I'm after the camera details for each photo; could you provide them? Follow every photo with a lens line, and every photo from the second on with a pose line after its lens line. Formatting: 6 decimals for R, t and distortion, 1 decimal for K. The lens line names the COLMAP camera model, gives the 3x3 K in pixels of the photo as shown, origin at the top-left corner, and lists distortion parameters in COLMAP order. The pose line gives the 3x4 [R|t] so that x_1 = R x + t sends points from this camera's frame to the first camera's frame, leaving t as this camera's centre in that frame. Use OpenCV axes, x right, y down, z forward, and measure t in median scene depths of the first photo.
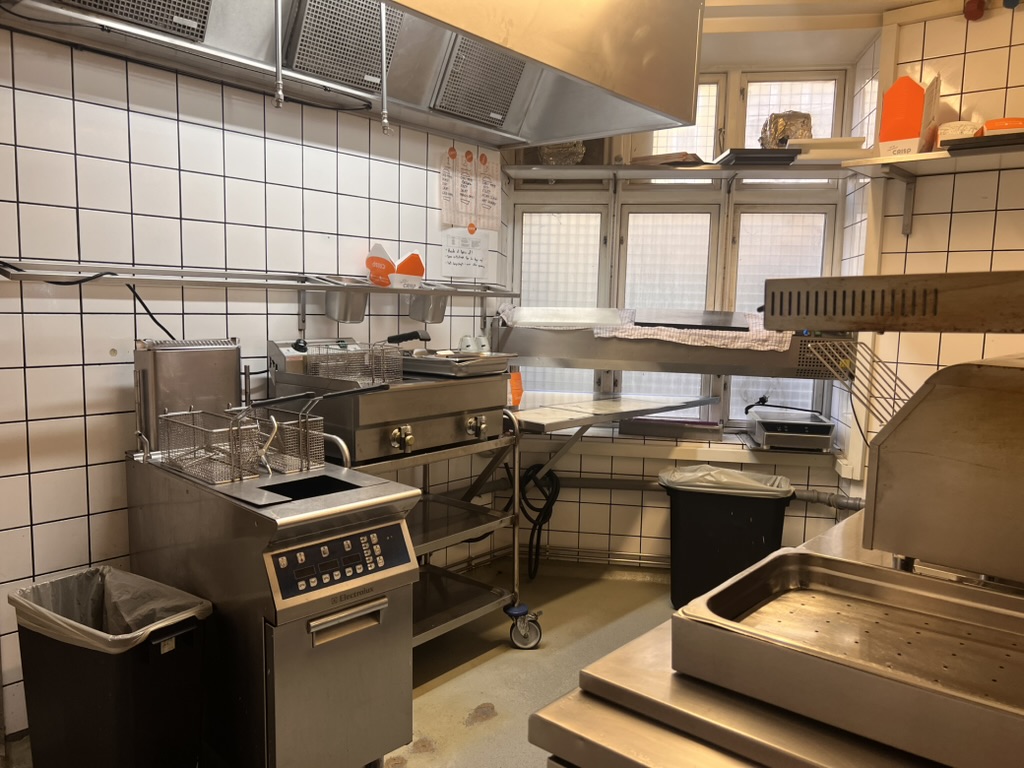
lens RADIAL K [[771.6, 0, 511.6], [0, 771.6, 378.8], [0, 0, 1]] dist [0.060278, -0.066128]
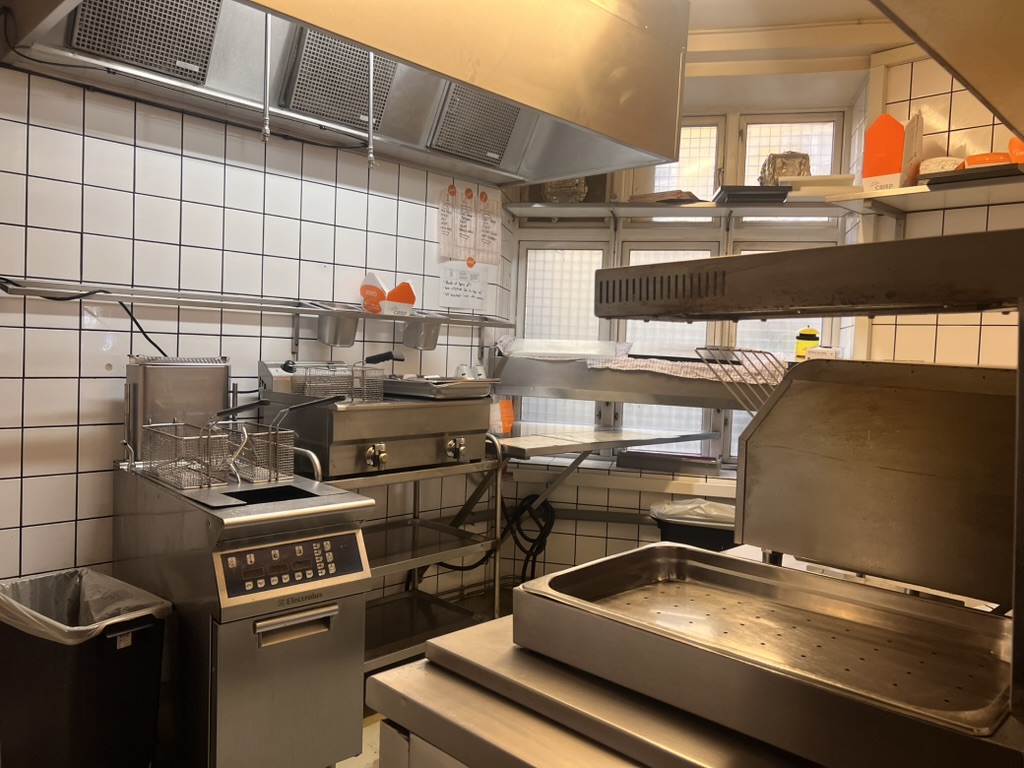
lens RADIAL K [[771.6, 0, 508.2], [0, 771.6, 369.3], [0, 0, 1]] dist [0.060278, -0.066128]
pose [[0.997426, 0.016678, -0.069741, 0.100908], [-0.021751, 0.997122, -0.072626, 0.032189], [0.068329, 0.073956, 0.994918, -0.022163]]
